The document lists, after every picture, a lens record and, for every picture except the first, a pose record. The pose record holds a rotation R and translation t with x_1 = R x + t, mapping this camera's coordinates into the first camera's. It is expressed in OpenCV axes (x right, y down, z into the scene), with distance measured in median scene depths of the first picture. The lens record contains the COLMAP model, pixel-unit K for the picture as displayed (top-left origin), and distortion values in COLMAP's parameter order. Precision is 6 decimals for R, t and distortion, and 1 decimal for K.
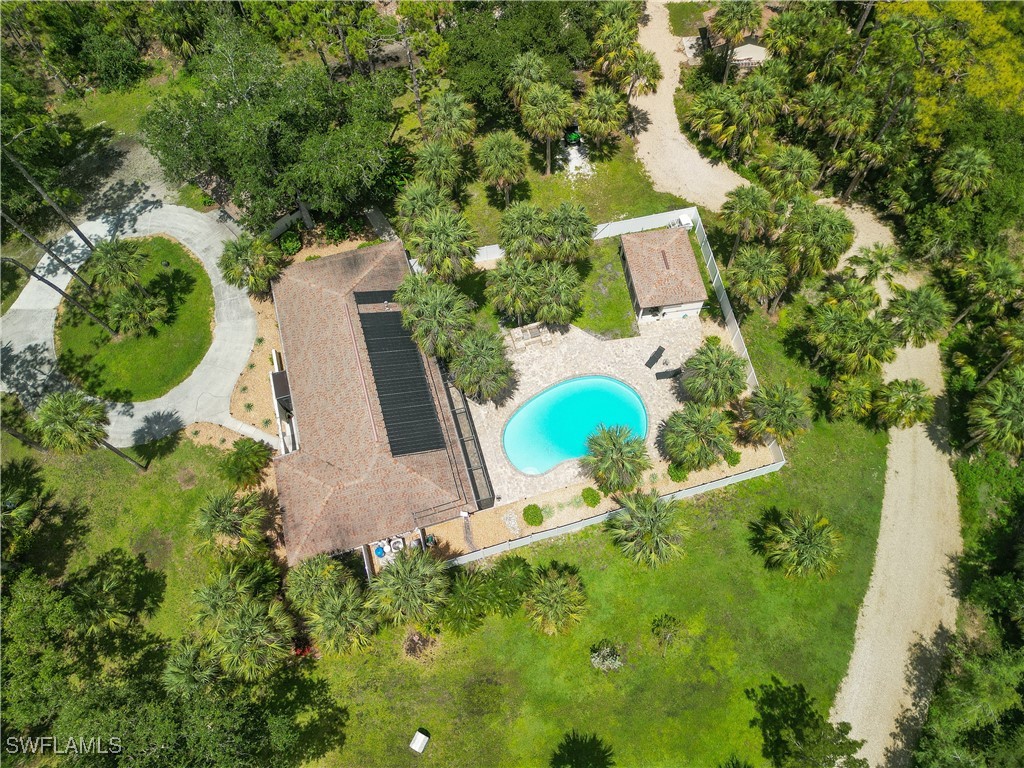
lens RADIAL K [[729.5, 0, 507.3], [0, 729.5, 383.4], [0, 0, 1]] dist [0.011191, -0.005893]
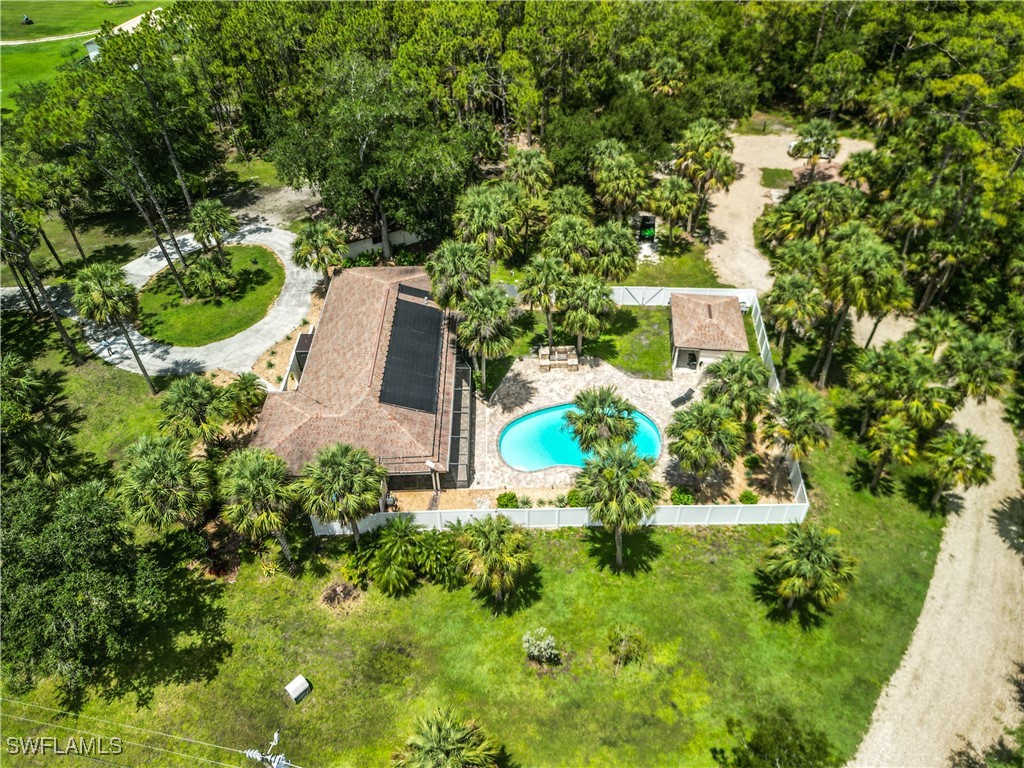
lens RADIAL K [[729.5, 0, 507.3], [0, 729.5, 383.4], [0, 0, 1]] dist [0.011191, -0.005893]
pose [[0.964312, 0.181580, -0.192692, 0.174867], [-0.240080, 0.906540, -0.347199, 0.348300], [0.111638, 0.381069, 0.917782, 0.119427]]
